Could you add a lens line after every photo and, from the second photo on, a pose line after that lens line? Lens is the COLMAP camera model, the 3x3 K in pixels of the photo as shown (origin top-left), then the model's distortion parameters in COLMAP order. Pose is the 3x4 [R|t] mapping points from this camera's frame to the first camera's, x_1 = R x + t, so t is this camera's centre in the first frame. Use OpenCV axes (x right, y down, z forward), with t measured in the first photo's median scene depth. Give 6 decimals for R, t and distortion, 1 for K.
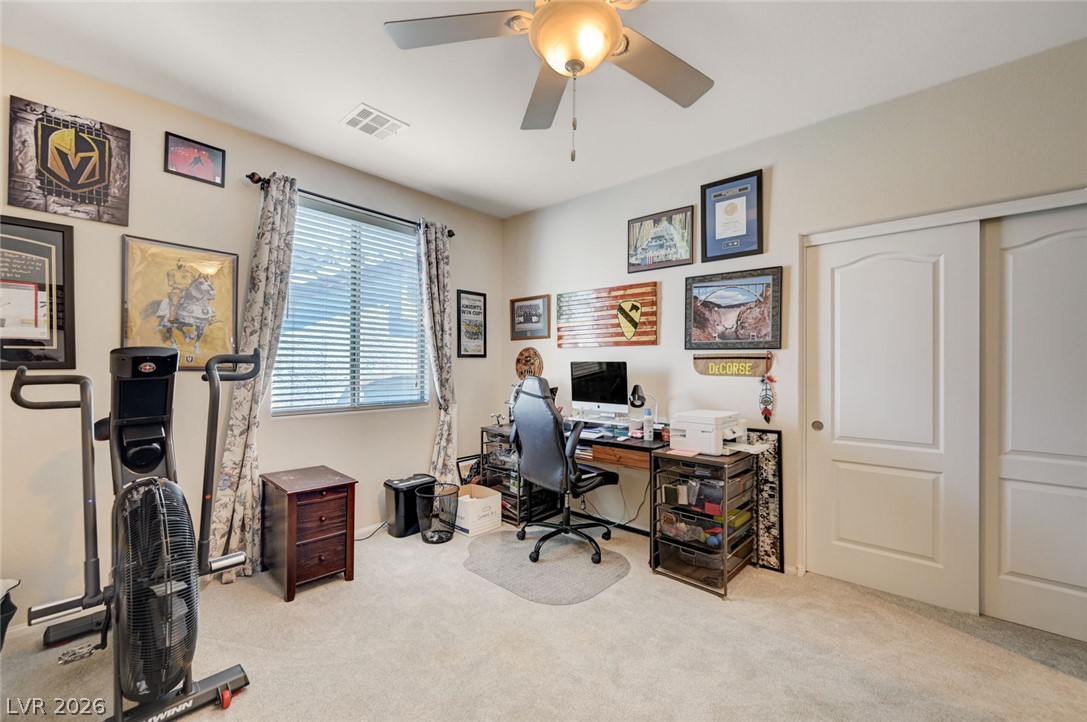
lens RADIAL K [[437.2, 0, 540.6], [0, 437.2, 365.9], [0, 0, 1]] dist [-0.002510, -0.000156]
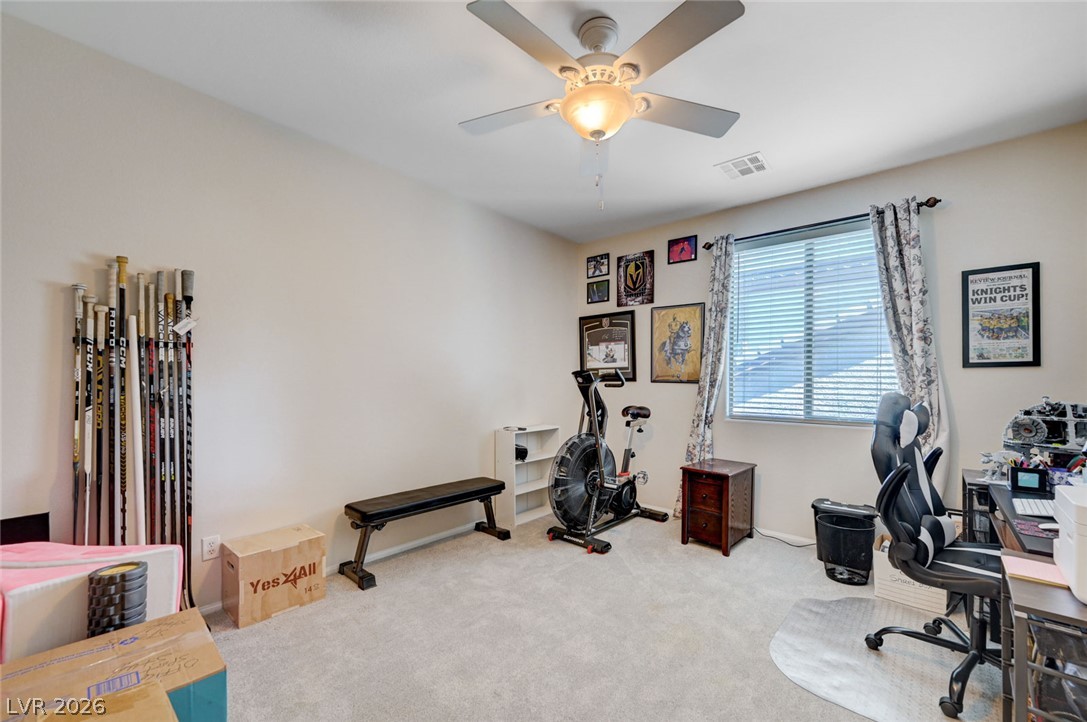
lens RADIAL K [[437.2, 0, 542.8], [0, 437.2, 371.3], [0, 0, 1]] dist [-0.002510, -0.000156]
pose [[0.001883, -0.019399, -0.999810, 0.726471], [0.001157, 0.999811, -0.019396, -0.000050], [0.999998, -0.001120, 0.001905, 0.451011]]
